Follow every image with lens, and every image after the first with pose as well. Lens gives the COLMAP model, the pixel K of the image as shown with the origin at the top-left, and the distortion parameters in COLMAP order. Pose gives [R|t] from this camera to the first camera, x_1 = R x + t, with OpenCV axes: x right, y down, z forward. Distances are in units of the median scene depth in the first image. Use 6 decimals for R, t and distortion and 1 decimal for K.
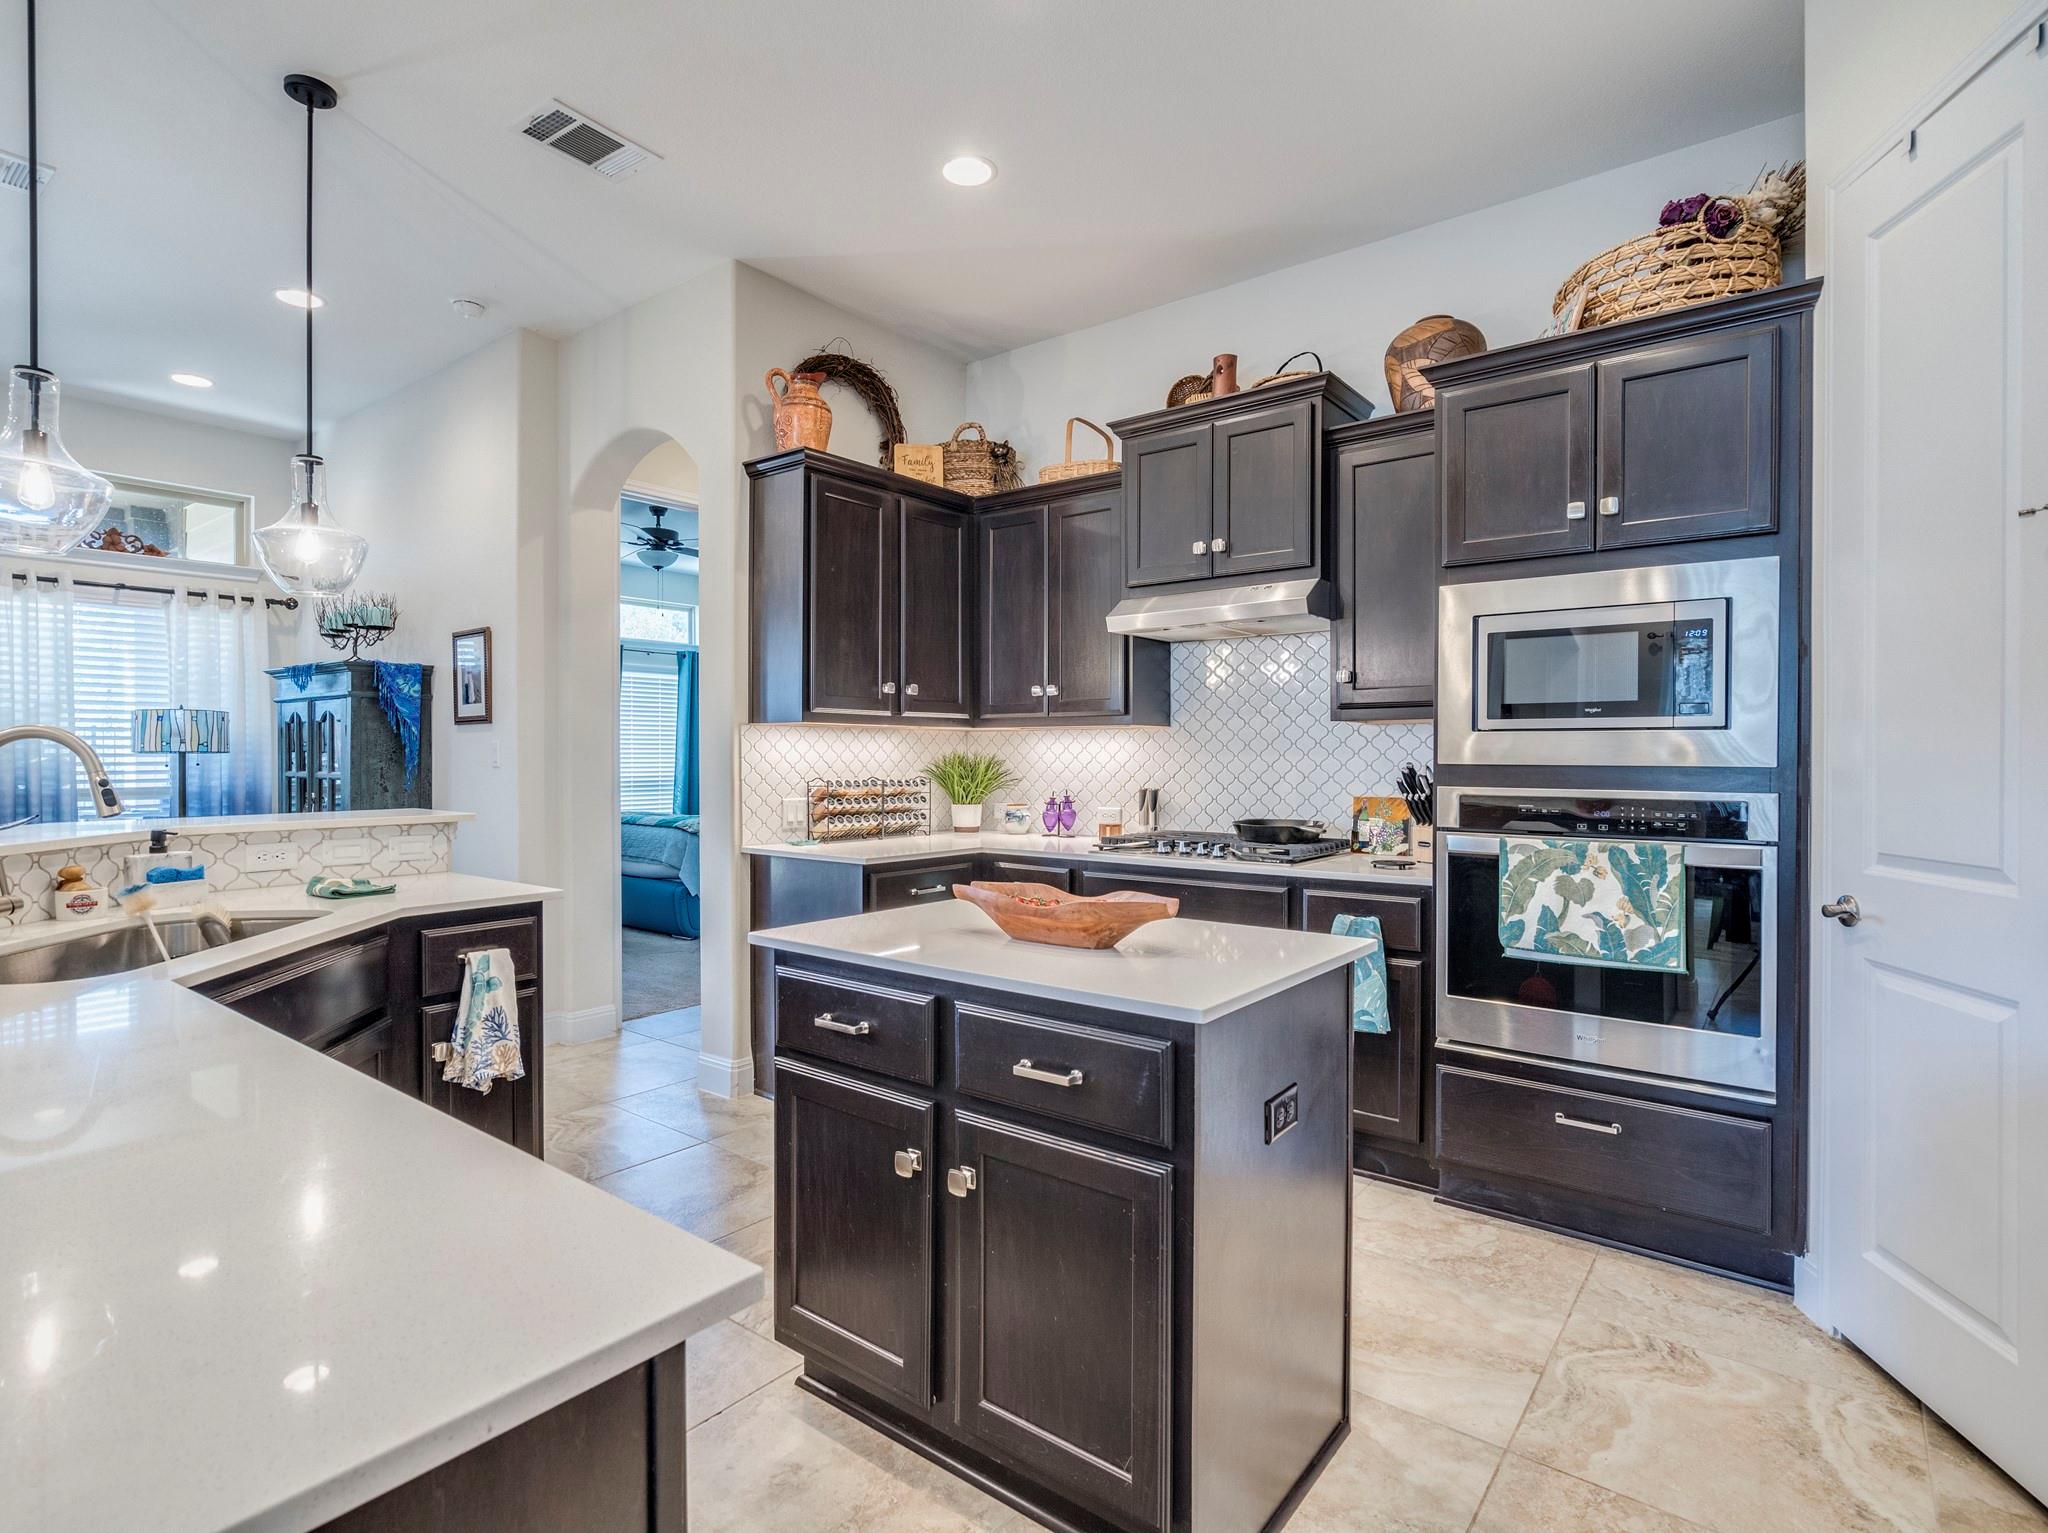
lens RADIAL K [[1035.1, 0, 1018.5], [0, 1035.1, 769.3], [0, 0, 1]] dist [-0.002796, 0.000388]
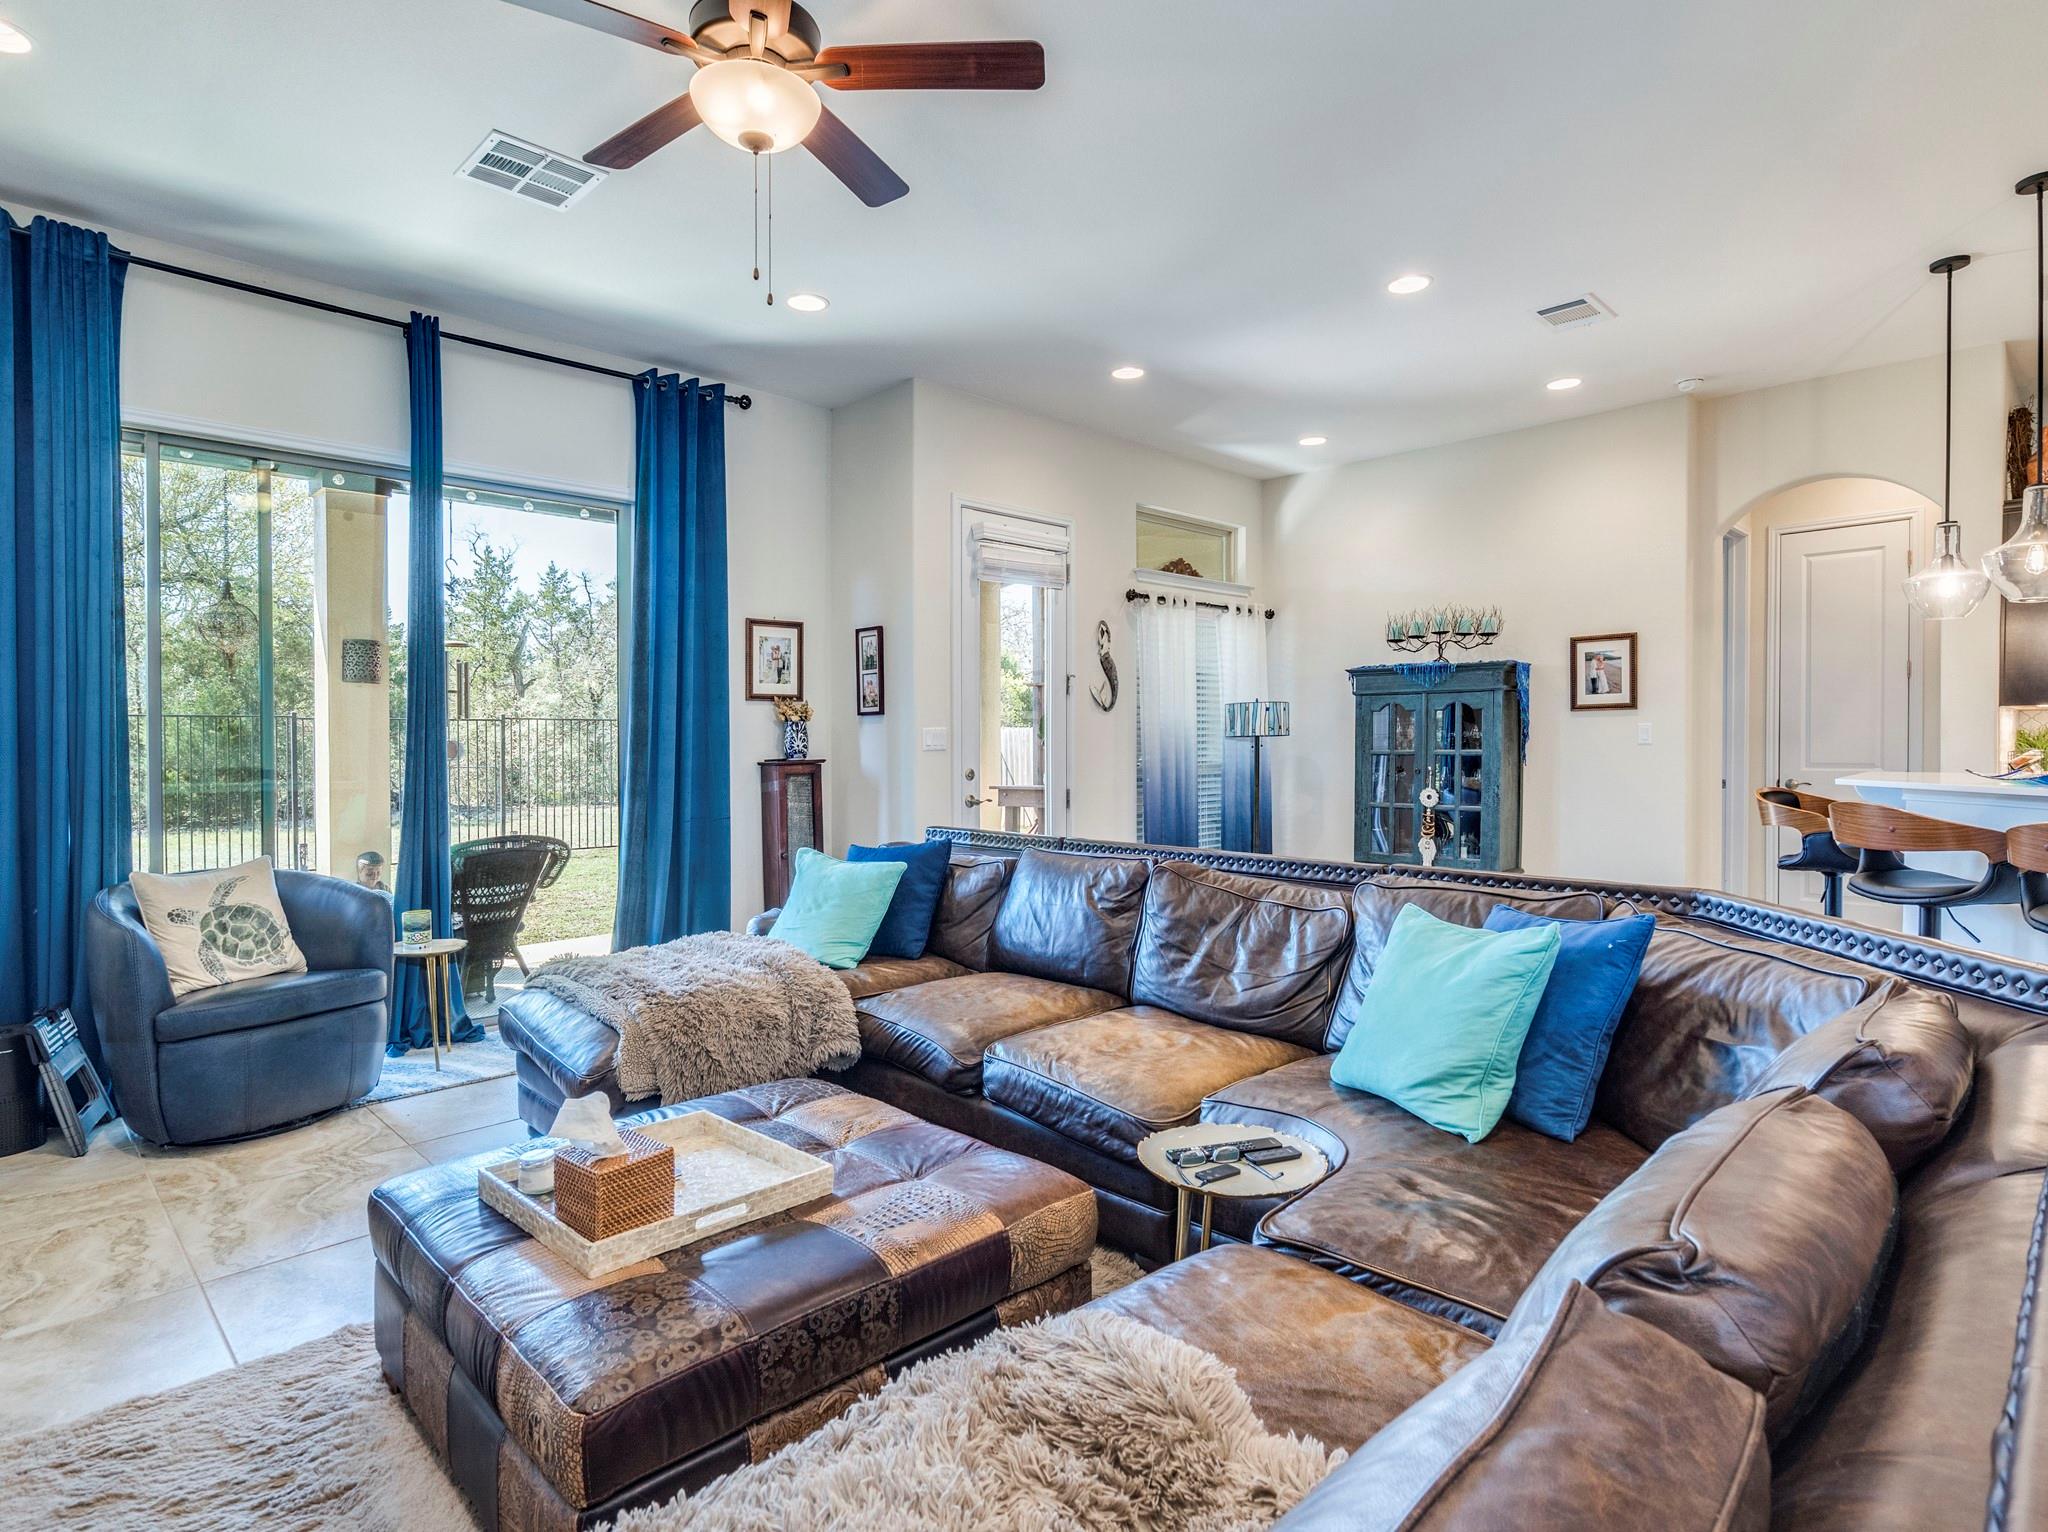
lens RADIAL K [[1076.6, 0, 1025.8], [0, 1076.6, 750.6], [0, 0, 1]] dist [-0.005348, 0.000823]
pose [[0.990979, -0.008152, -0.133772, -1.747853], [0.007661, 0.999962, -0.004183, 0.008914], [0.133801, 0.003120, 0.991003, -0.633660]]
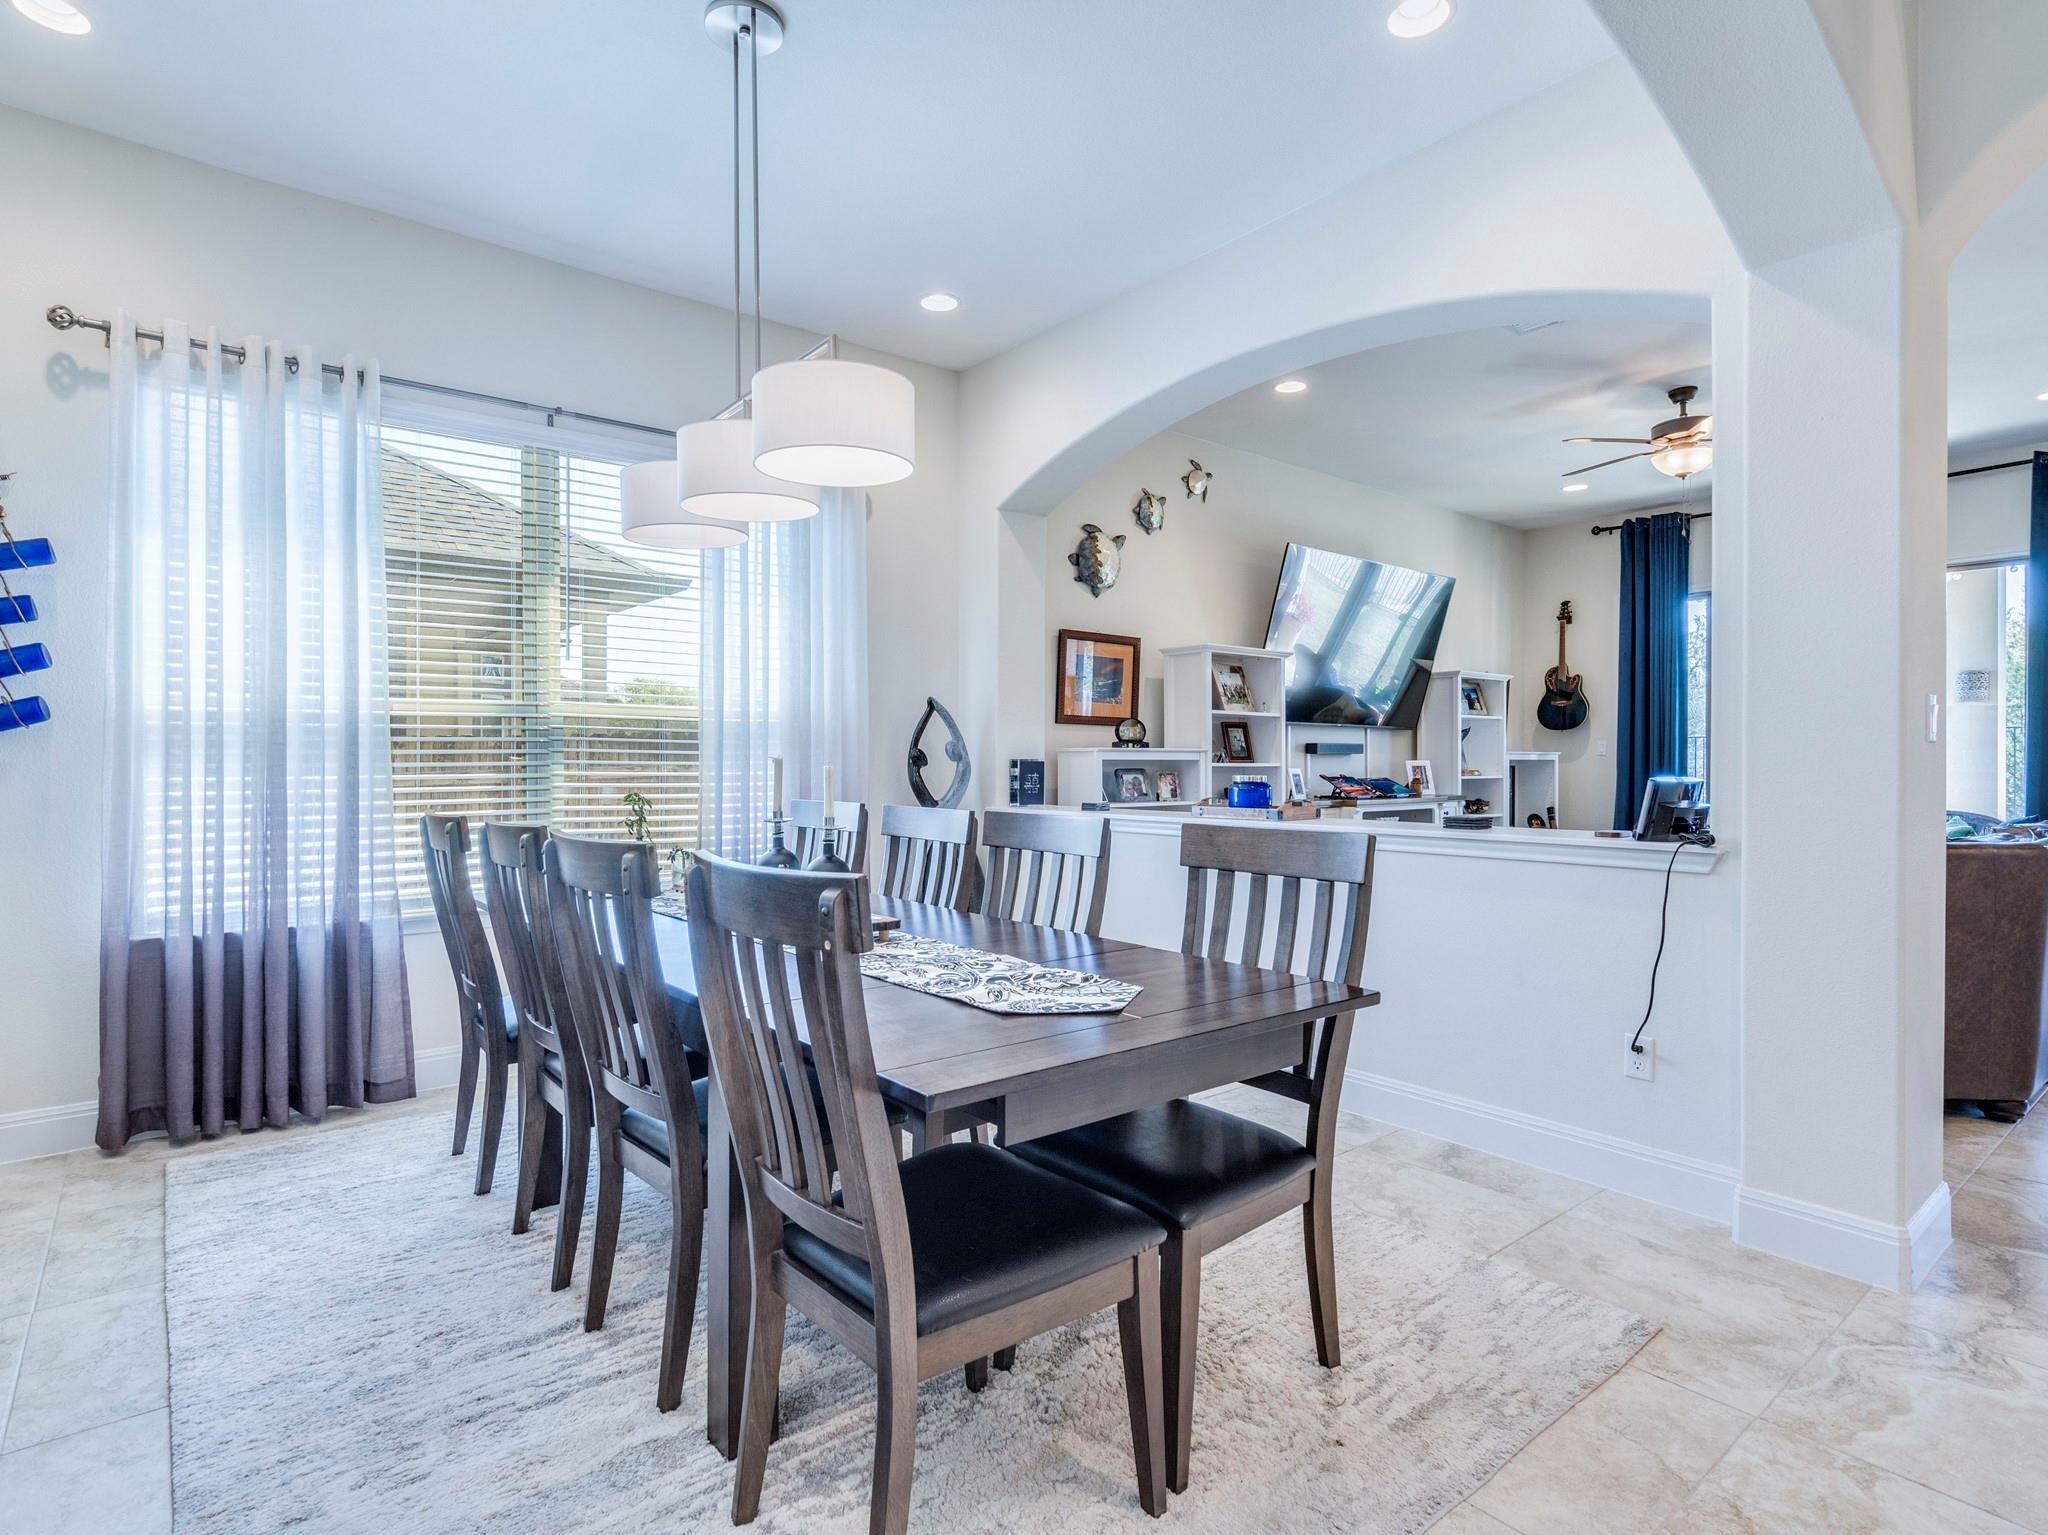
lens RADIAL K [[1076.6, 0, 1025.8], [0, 1076.6, 752.1], [0, 0, 1]] dist [-0.005348, 0.000823]
pose [[-0.225053, -0.009514, -0.974300, 0.120480], [-0.012542, 0.999898, -0.006866, 0.041309], [0.974266, 0.010675, -0.225149, -0.514970]]
